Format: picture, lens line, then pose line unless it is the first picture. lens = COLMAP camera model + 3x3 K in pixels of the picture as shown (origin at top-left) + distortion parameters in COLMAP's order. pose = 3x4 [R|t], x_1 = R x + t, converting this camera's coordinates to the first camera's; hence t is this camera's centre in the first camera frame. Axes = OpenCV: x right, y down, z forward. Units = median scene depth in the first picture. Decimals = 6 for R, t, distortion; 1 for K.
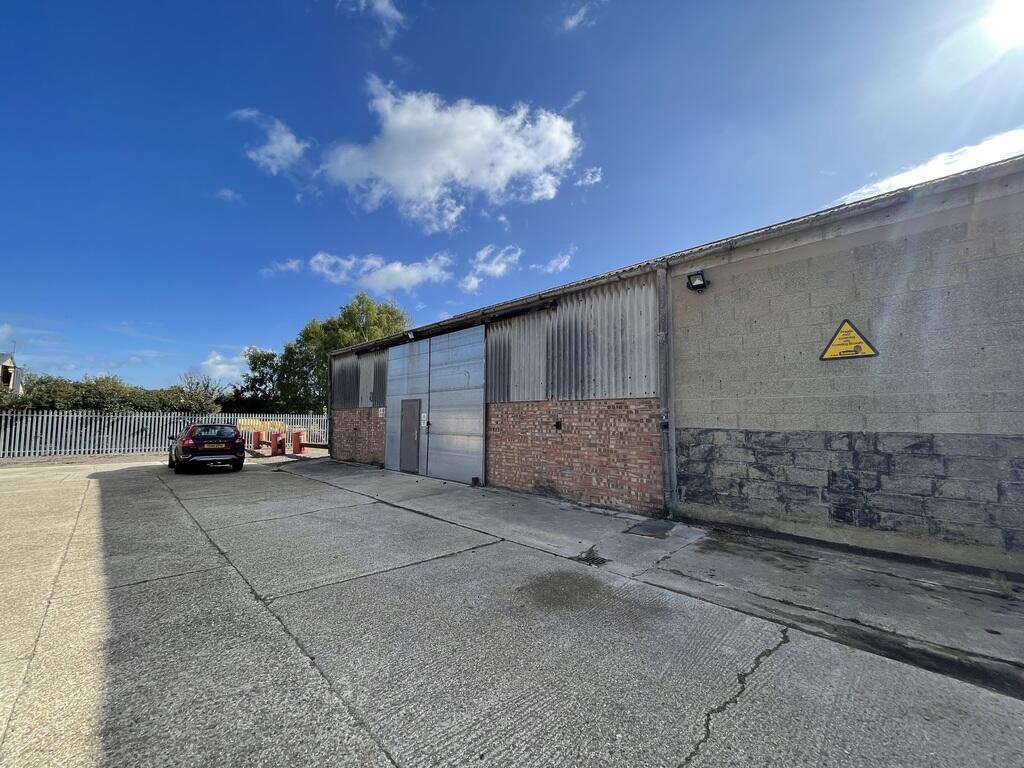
lens RADIAL K [[409.6, 0, 512.0], [0, 409.6, 384.0], [0, 0, 1]] dist [0.002786, 0.000031]
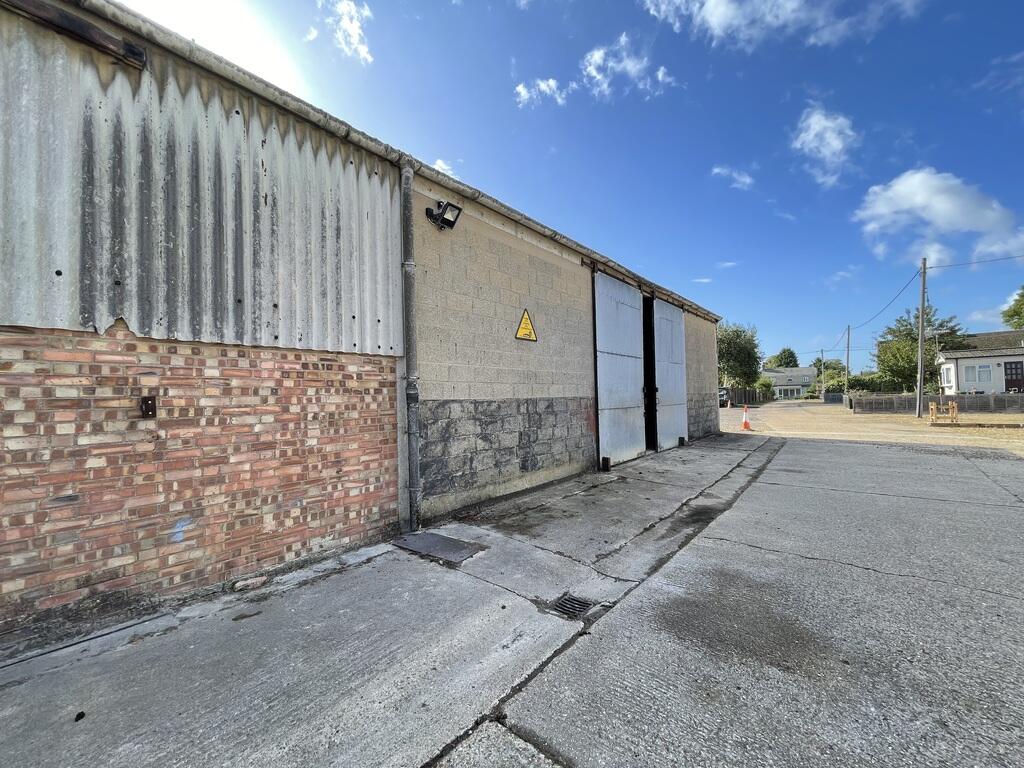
lens RADIAL K [[409.6, 0, 512.0], [0, 409.6, 384.0], [0, 0, 1]] dist [0.002786, 0.000031]
pose [[-0.077283, 0.021710, 0.996773, -0.345669], [-0.069558, 0.997209, -0.027113, 0.089073], [-0.994580, -0.071429, -0.075558, 0.928945]]
